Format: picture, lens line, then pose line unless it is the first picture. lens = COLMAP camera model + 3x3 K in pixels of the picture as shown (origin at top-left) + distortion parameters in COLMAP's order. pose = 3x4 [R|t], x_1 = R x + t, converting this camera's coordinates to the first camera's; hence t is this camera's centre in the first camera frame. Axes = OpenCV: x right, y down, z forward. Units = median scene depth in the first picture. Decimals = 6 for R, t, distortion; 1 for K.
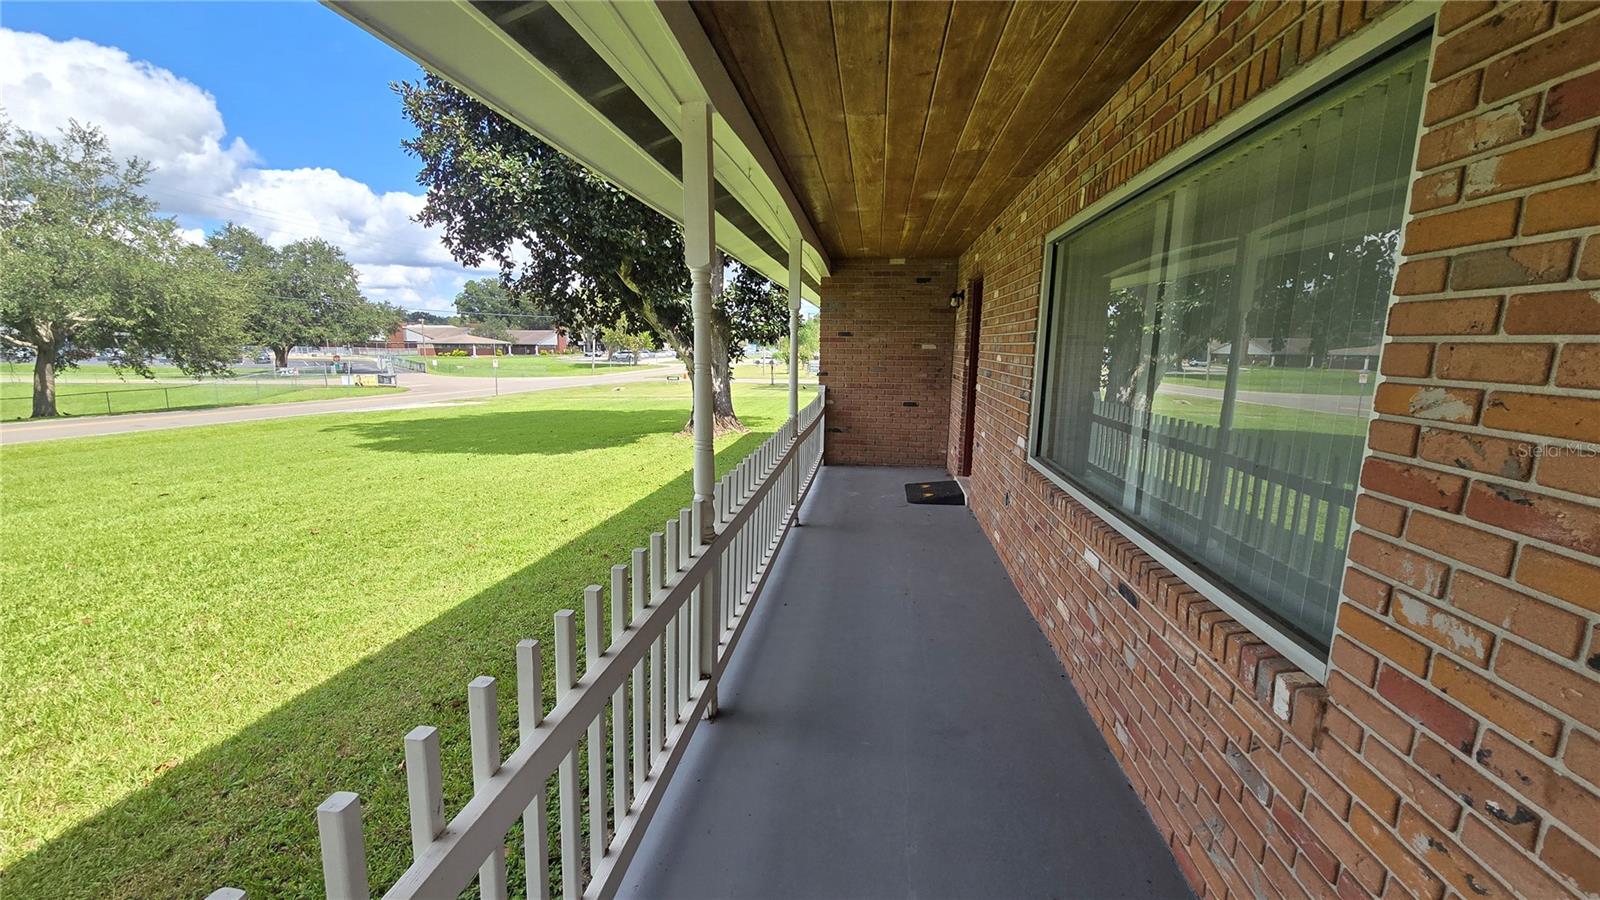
lens RADIAL K [[660.6, 0, 794.0], [0, 660.6, 456.1], [0, 0, 1]] dist [-0.006033, 0.000173]
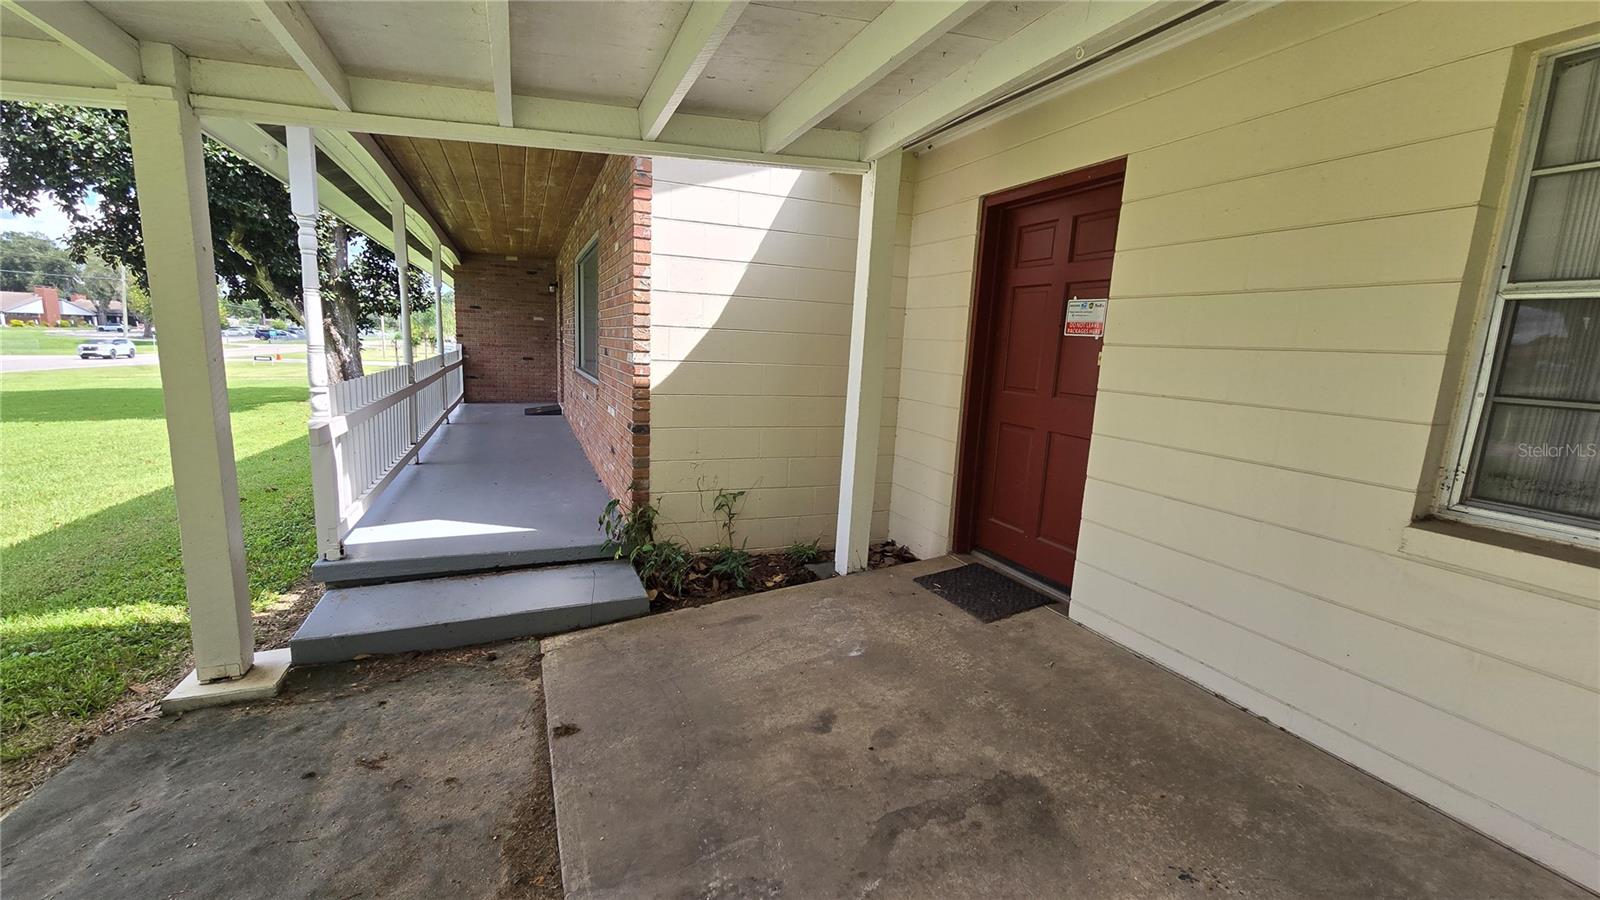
lens RADIAL K [[660.6, 0, 791.1], [0, 660.6, 464.9], [0, 0, 1]] dist [-0.006033, 0.000173]
pose [[0.873827, -0.059849, 0.482539, -0.021195], [0.046259, 0.998127, 0.040029, 0.082095], [-0.484031, -0.012656, 0.874959, -0.365712]]
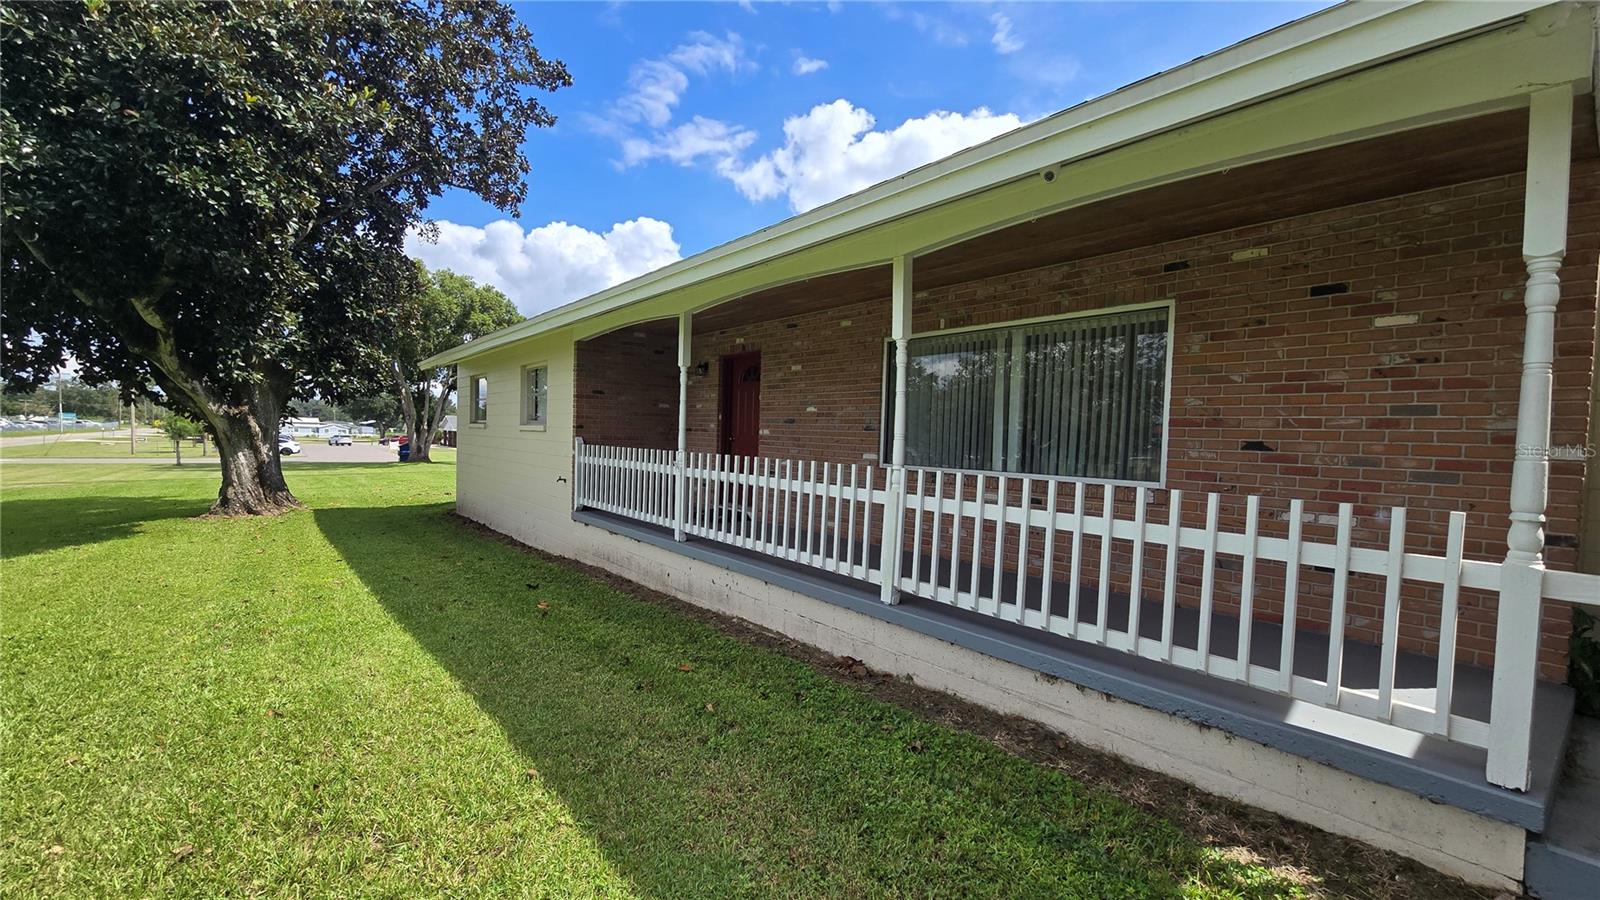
lens RADIAL K [[660.6, 0, 795.2], [0, 660.6, 455.7], [0, 0, 1]] dist [-0.006033, 0.000173]
pose [[0.706264, -0.013963, 0.707811, -0.322099], [0.097627, 0.992174, -0.077841, 0.028918], [-0.701185, 0.124078, 0.702100, -0.008411]]
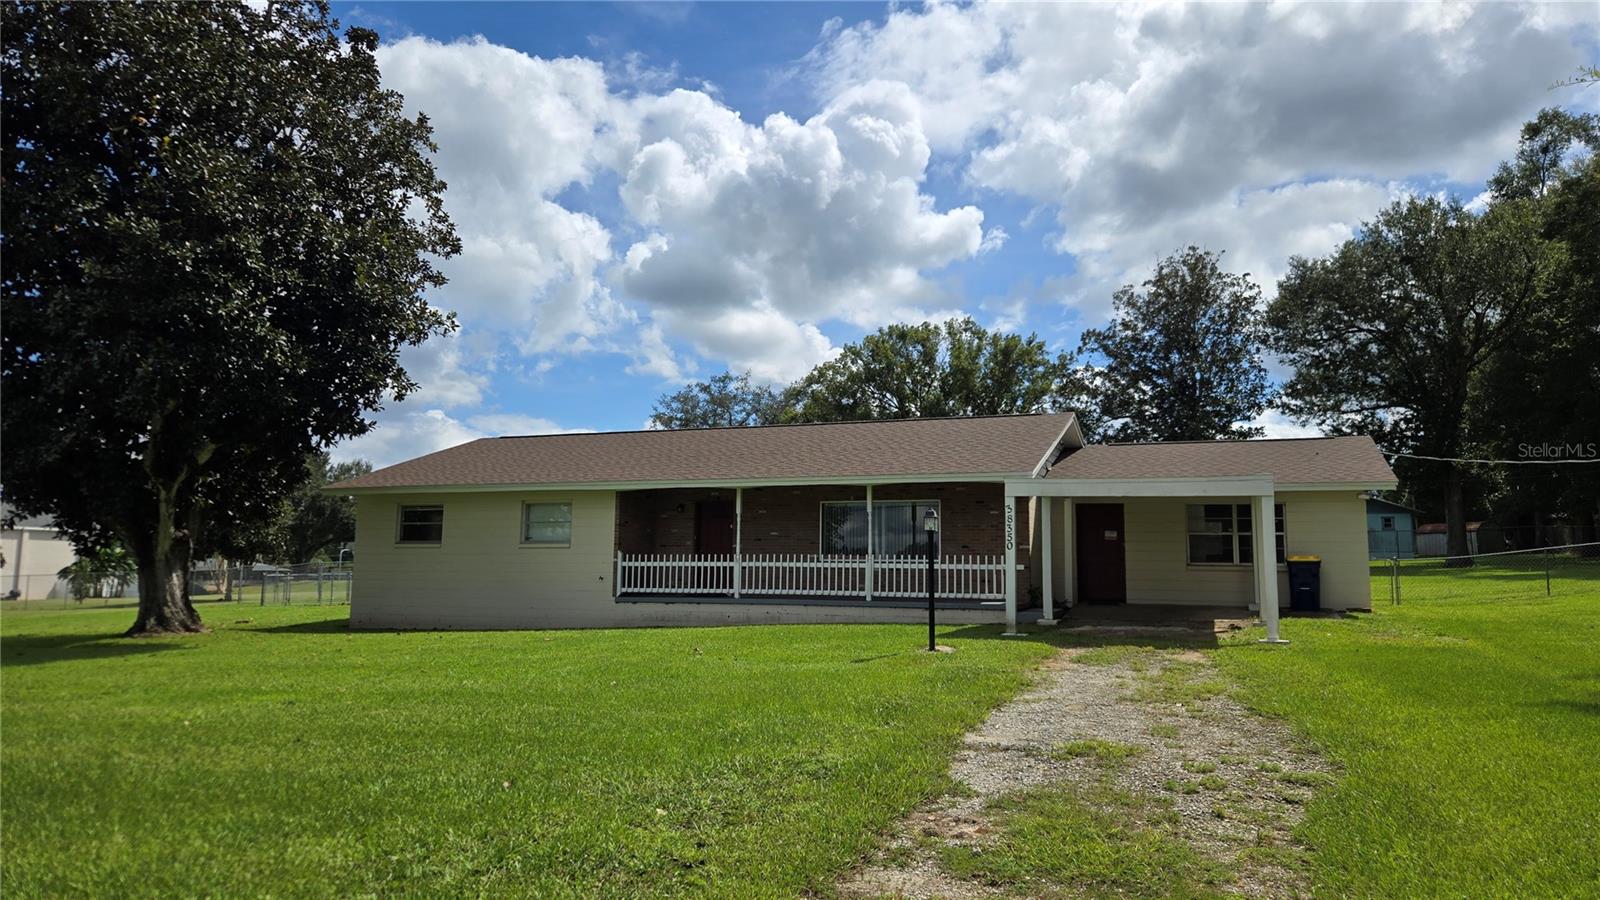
lens RADIAL K [[1097.9, 0, 818.6], [0, 1097.9, 436.4], [0, 0, 1]] dist [0.063021, -0.047101]
pose [[0.245349, 0.109354, 0.963247, -2.414835], [0.154006, 0.976603, -0.150097, 0.100959], [-0.957124, 0.185172, 0.222768, -0.208260]]
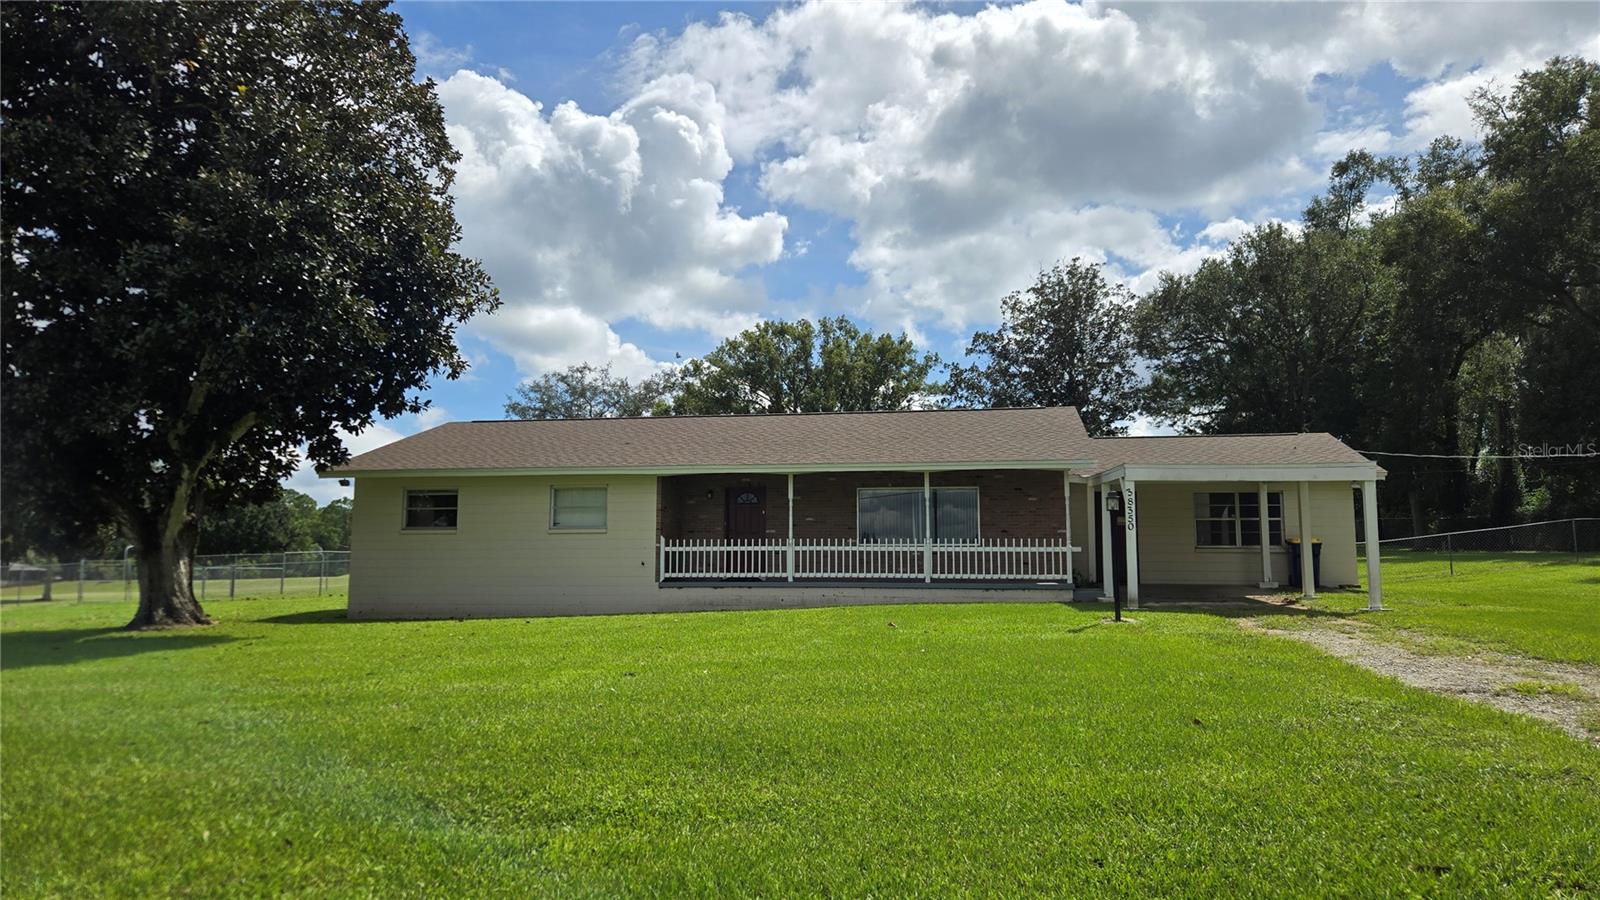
lens RADIAL K [[1097.9, 0, 791.7], [0, 1097.9, 436.1], [0, 0, 1]] dist [0.063021, -0.047101]
pose [[0.050682, 0.111036, 0.992523, -2.577093], [0.164341, 0.979326, -0.117952, 0.022291], [-0.985101, 0.169090, 0.031386, 0.492726]]
